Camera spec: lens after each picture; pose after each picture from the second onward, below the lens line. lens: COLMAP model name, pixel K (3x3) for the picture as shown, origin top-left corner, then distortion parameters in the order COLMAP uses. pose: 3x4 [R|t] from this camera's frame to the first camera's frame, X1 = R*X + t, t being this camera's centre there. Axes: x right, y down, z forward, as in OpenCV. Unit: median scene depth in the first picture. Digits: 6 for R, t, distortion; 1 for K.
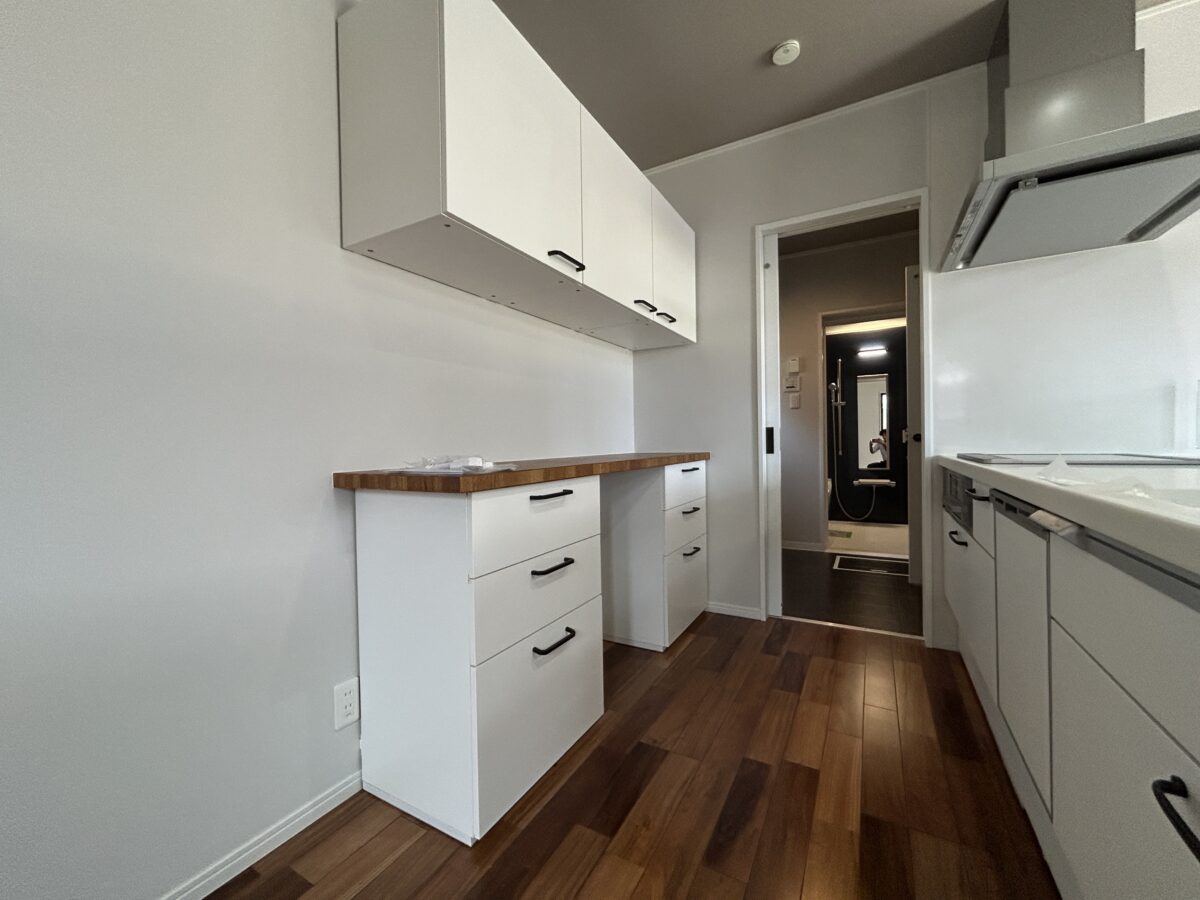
lens RADIAL K [[489.0, 0, 590.1], [0, 489.0, 448.7], [0, 0, 1]] dist [0.000102, 0.000776]
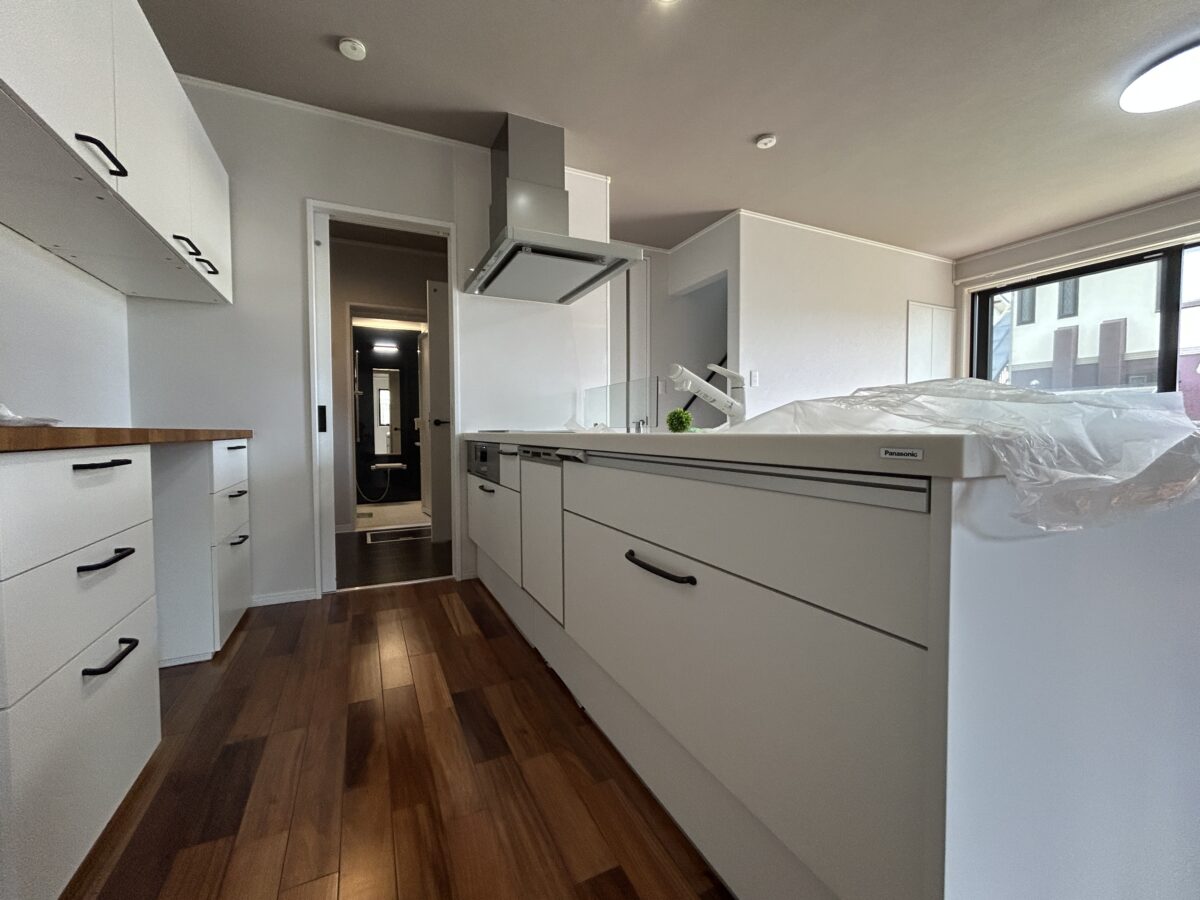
lens RADIAL K [[489.0, 0, 590.1], [0, 489.0, 448.7], [0, 0, 1]] dist [0.000102, 0.000776]
pose [[0.574141, -0.014286, 0.818632, -0.165541], [0.004709, 0.999889, 0.014147, 0.039093], [-0.818743, -0.004267, 0.574144, -0.029745]]
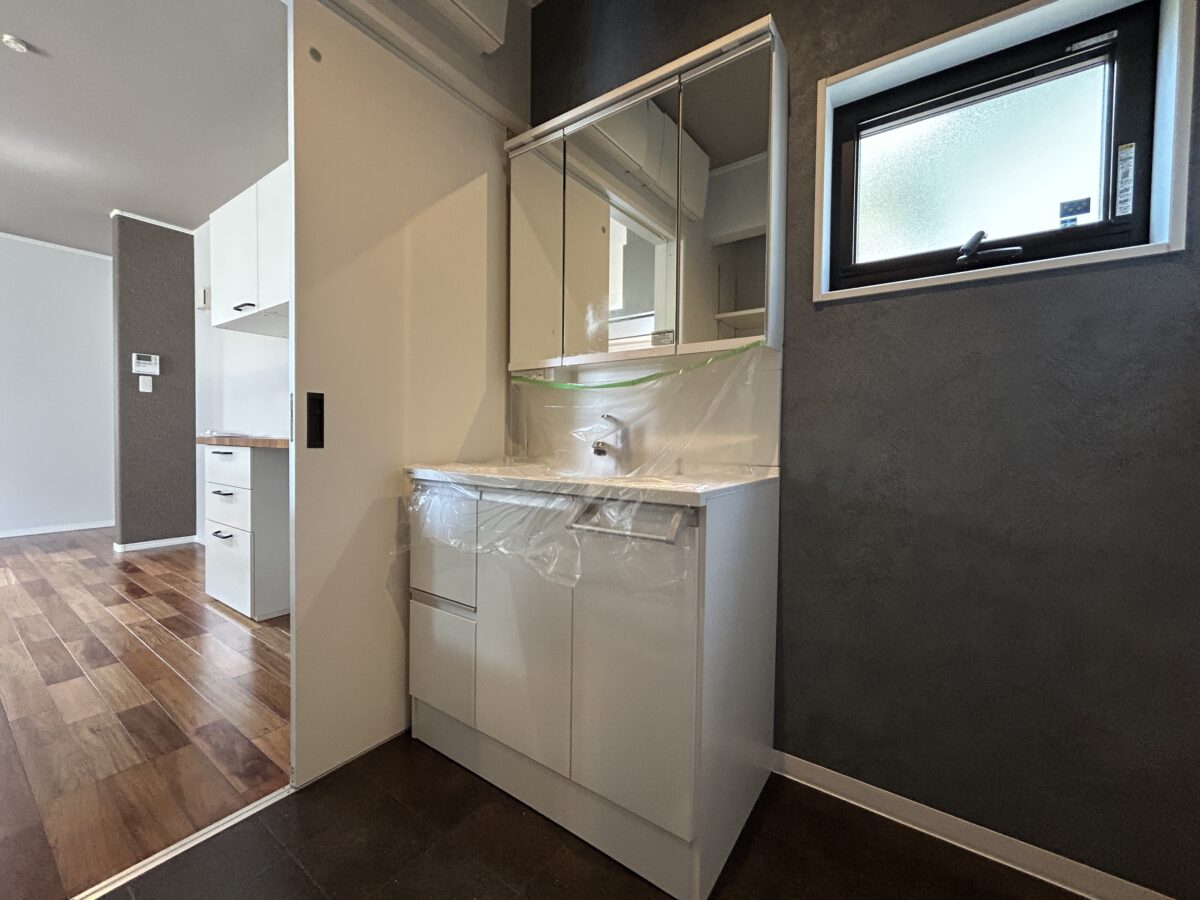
lens RADIAL K [[489.0, 0, 590.1], [0, 489.0, 448.7], [0, 0, 1]] dist [0.000102, 0.000776]
pose [[-0.100010, 0.038797, -0.994230, 0.982207], [-0.025402, 0.998814, 0.041531, -0.019572], [0.994662, 0.029409, -0.098906, 1.576806]]
